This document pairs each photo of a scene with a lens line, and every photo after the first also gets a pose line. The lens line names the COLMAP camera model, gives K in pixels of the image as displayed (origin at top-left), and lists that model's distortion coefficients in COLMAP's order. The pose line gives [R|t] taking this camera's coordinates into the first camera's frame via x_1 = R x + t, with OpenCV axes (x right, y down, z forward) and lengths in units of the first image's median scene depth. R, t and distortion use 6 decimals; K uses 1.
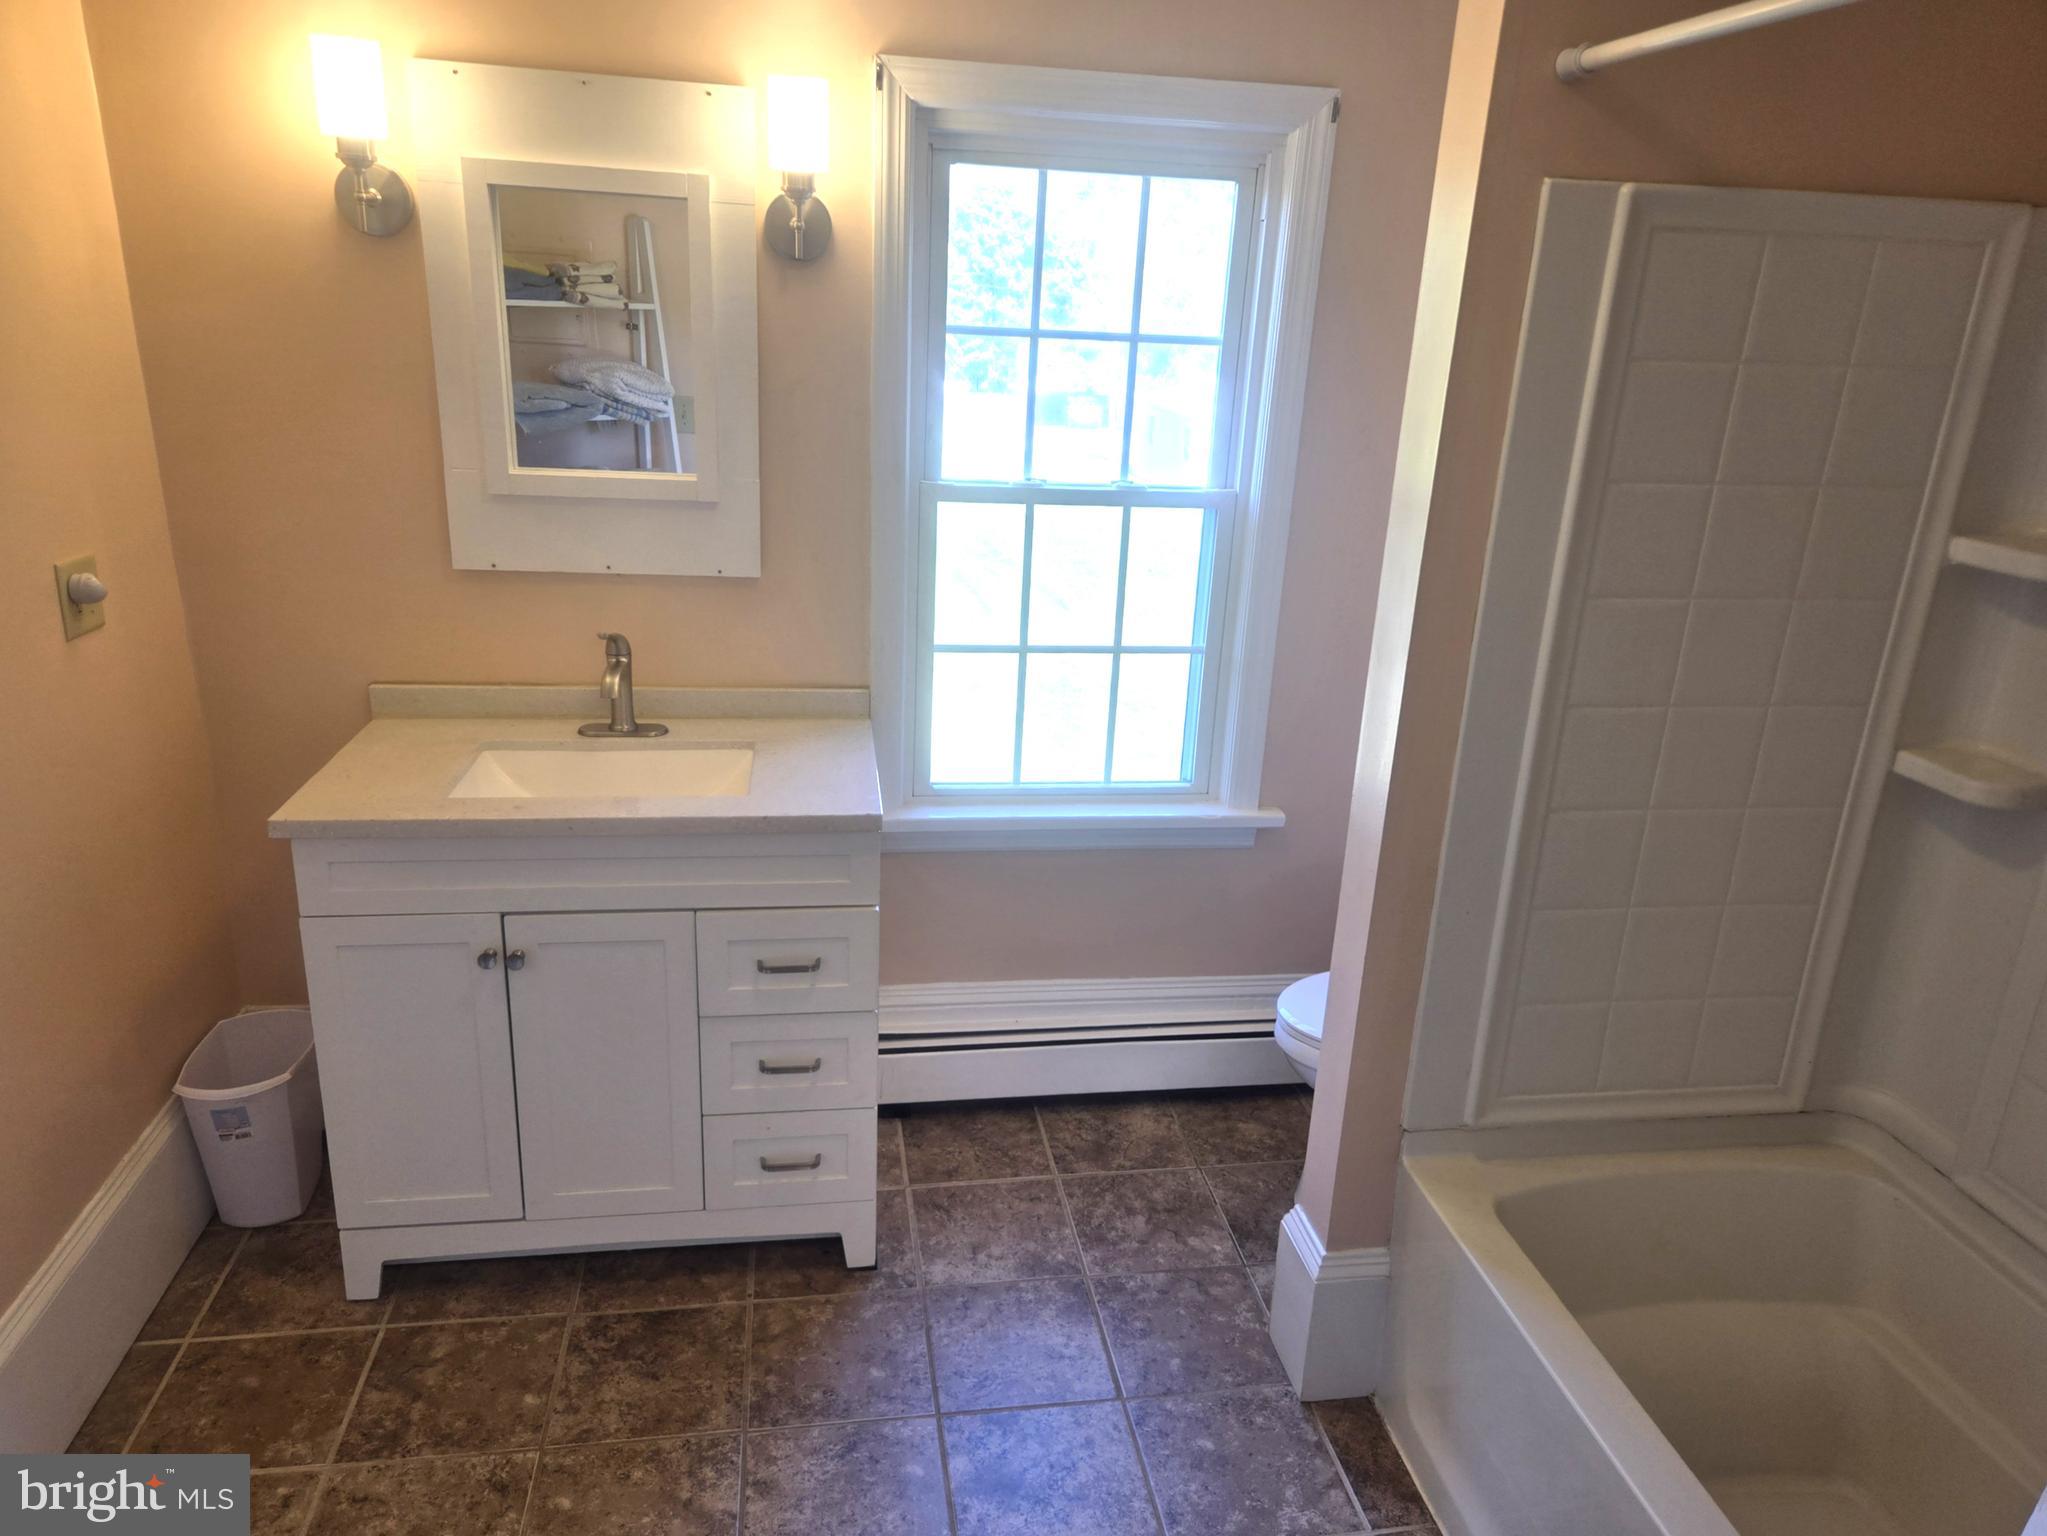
lens RADIAL K [[1390.1, 0, 1014.4], [0, 1390.1, 765.1], [0, 0, 1]] dist [0.053037, -0.026251]
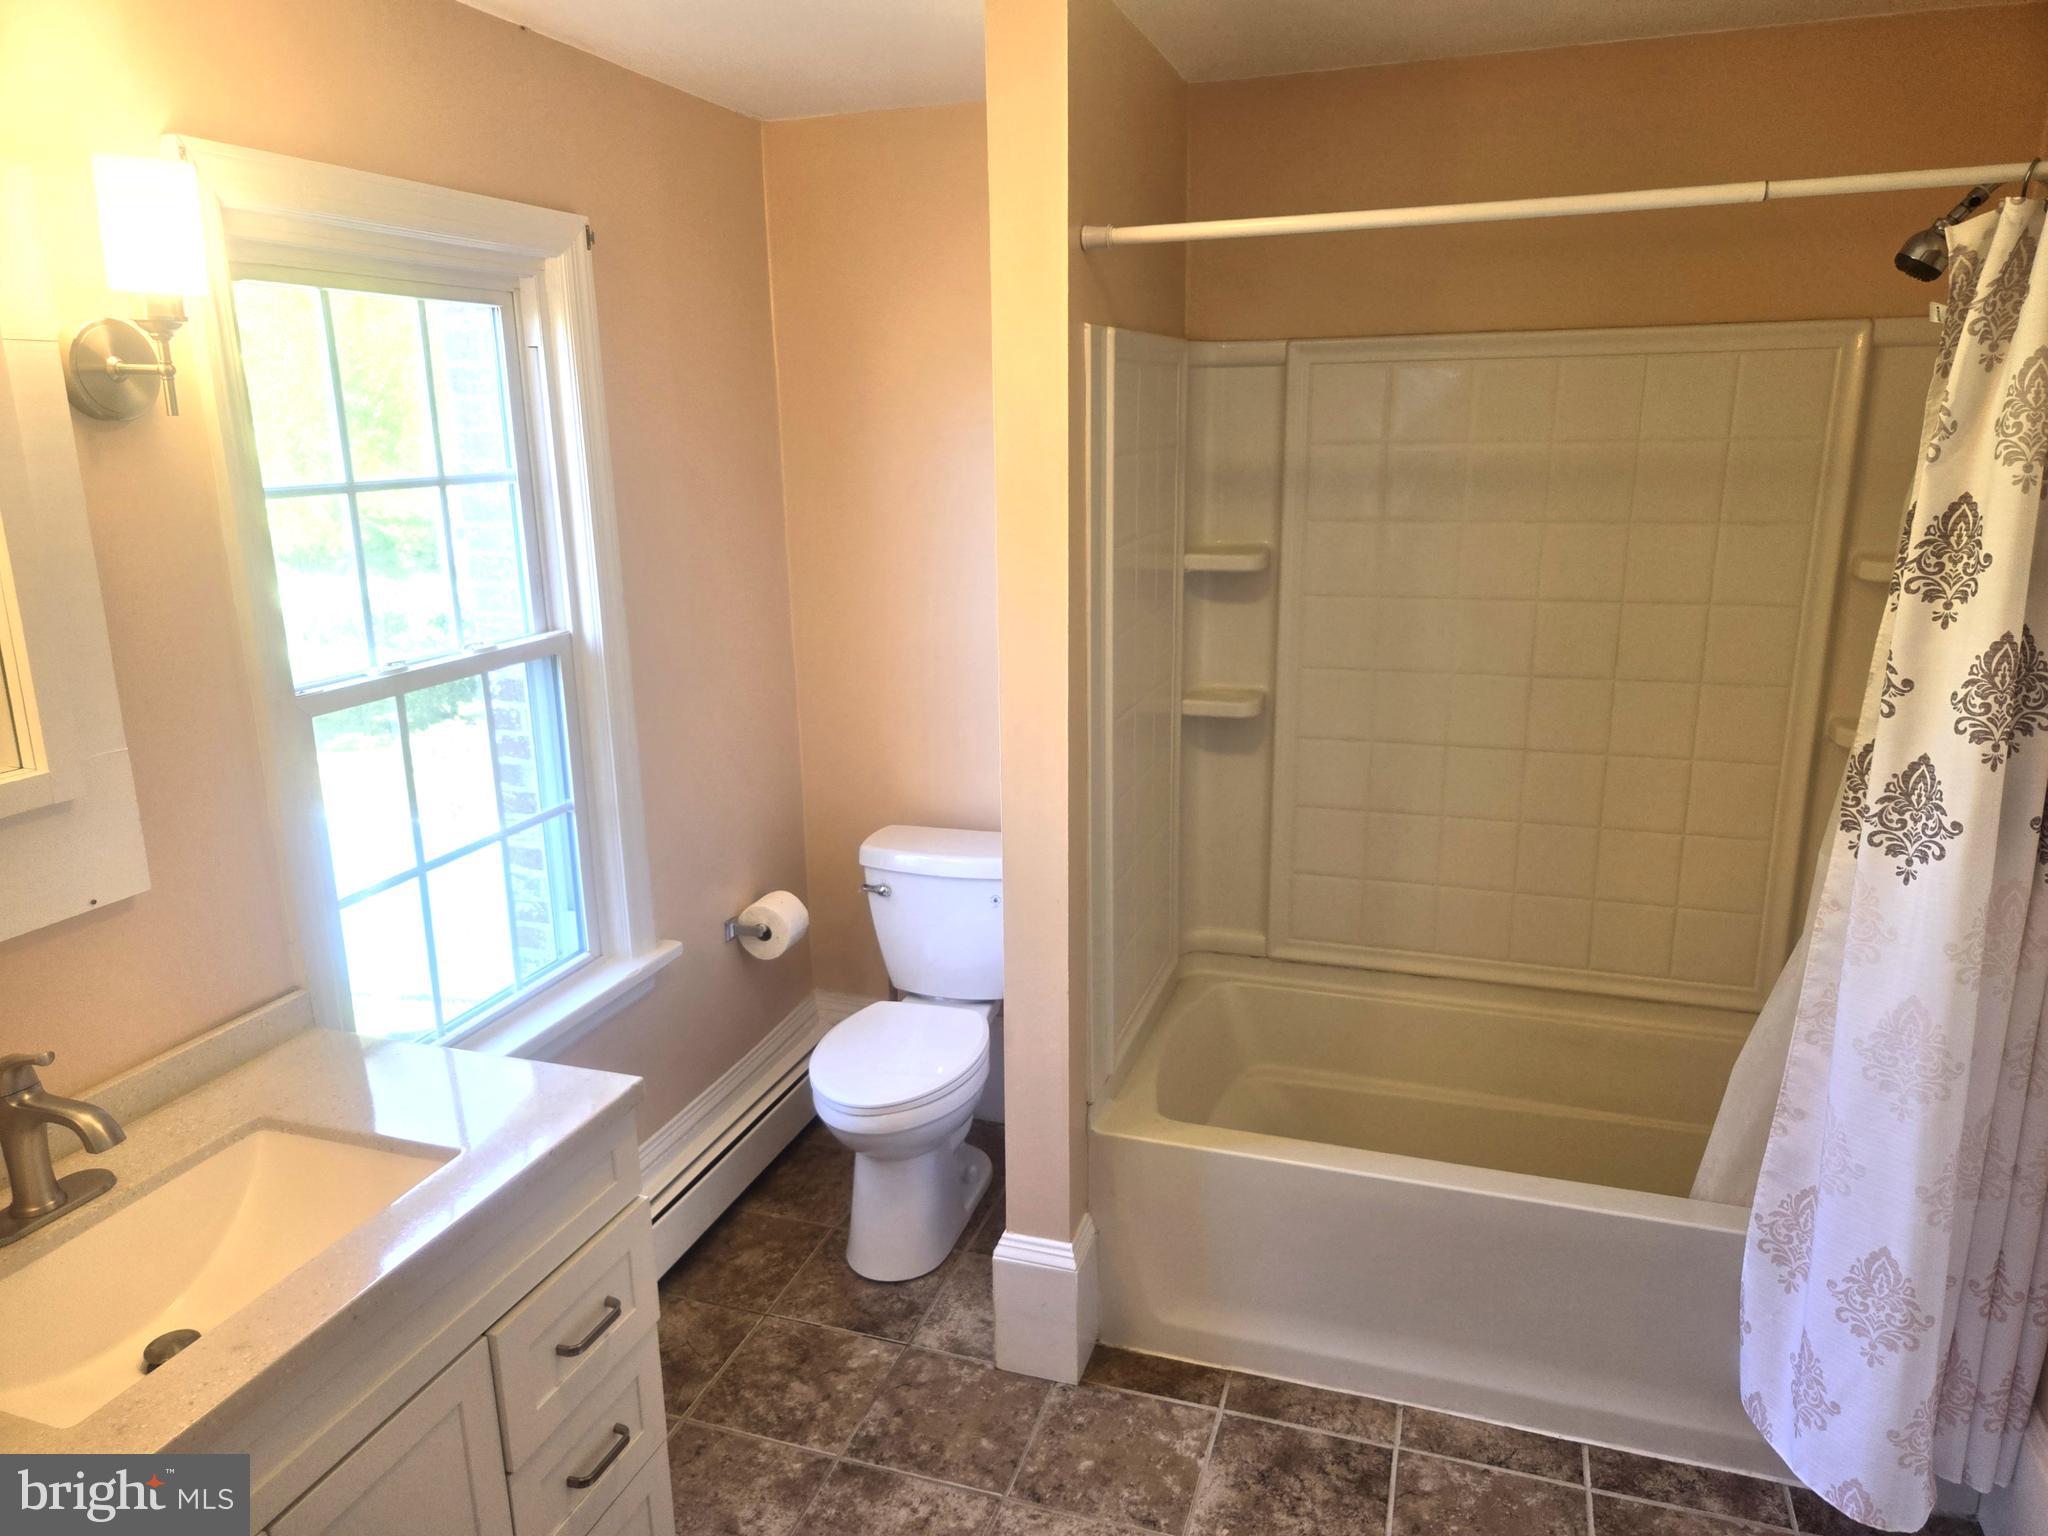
lens RADIAL K [[1390.8, 0, 1010.1], [0, 1390.8, 768.5], [0, 0, 1]] dist [0.053037, -0.026251]
pose [[0.472094, -0.277457, 0.836746, -0.539666], [0.320675, 0.938202, 0.130173, -0.147249], [-0.821154, 0.206870, 0.531893, 0.305965]]
